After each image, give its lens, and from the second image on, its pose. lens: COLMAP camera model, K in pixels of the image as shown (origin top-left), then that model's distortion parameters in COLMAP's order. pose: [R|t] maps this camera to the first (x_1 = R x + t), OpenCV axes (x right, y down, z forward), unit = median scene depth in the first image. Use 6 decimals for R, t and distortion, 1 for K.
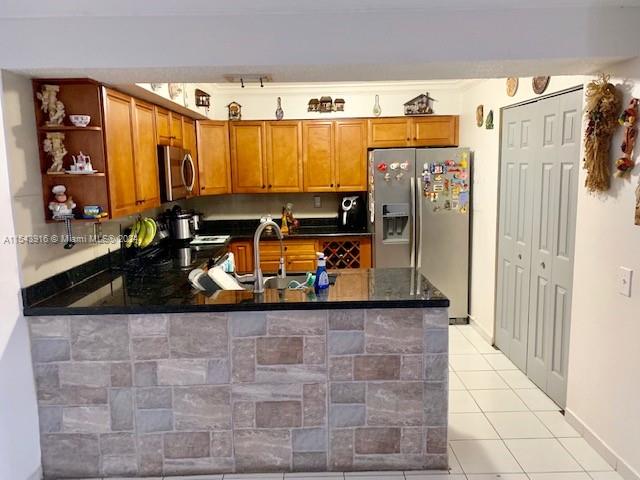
lens RADIAL K [[491.0, 0, 315.2], [0, 491.0, 236.4], [0, 0, 1]] dist [0.023668, -0.038379]
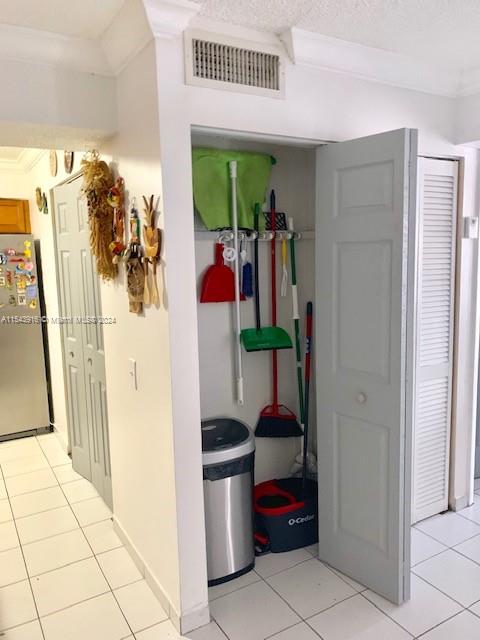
lens RADIAL K [[491.0, 0, 247.3], [0, 491.0, 316.8], [0, 0, 1]] dist [0.023668, -0.038379]
pose [[0.862267, -0.060787, 0.502793, 0.185784], [0.076053, 0.997055, -0.009884, 0.005000], [-0.500711, 0.046762, 0.864350, 0.044170]]
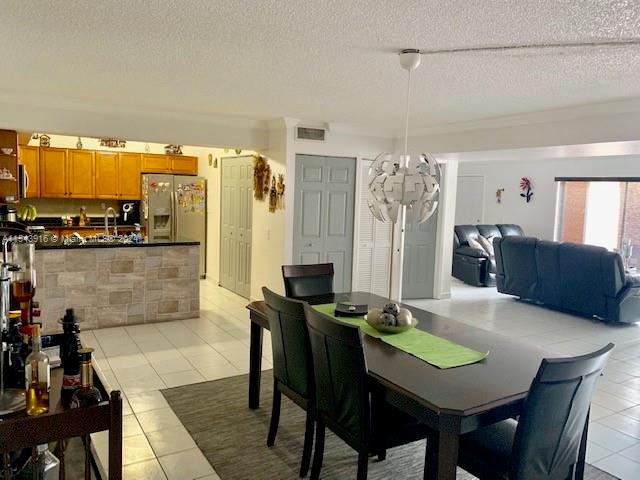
lens RADIAL K [[491.0, 0, 319.5], [0, 491.0, 237.3], [0, 0, 1]] dist [0.023668, -0.038379]
pose [[0.855287, 0.001640, 0.518152, -0.242028], [0.021309, 0.999038, -0.038336, 0.109957], [-0.517716, 0.043830, 0.854429, -0.693535]]
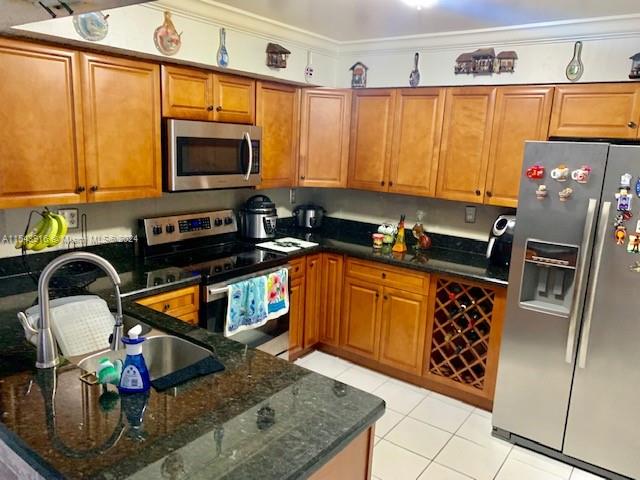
lens RADIAL K [[491.0, 0, 319.4], [0, 491.0, 240.1], [0, 0, 1]] dist [0.023668, -0.038379]
pose [[0.803352, 0.175172, -0.569158, 0.266462], [-0.142677, 0.984538, 0.101630, -0.087909], [0.578160, -0.000439, 0.815923, 0.407207]]
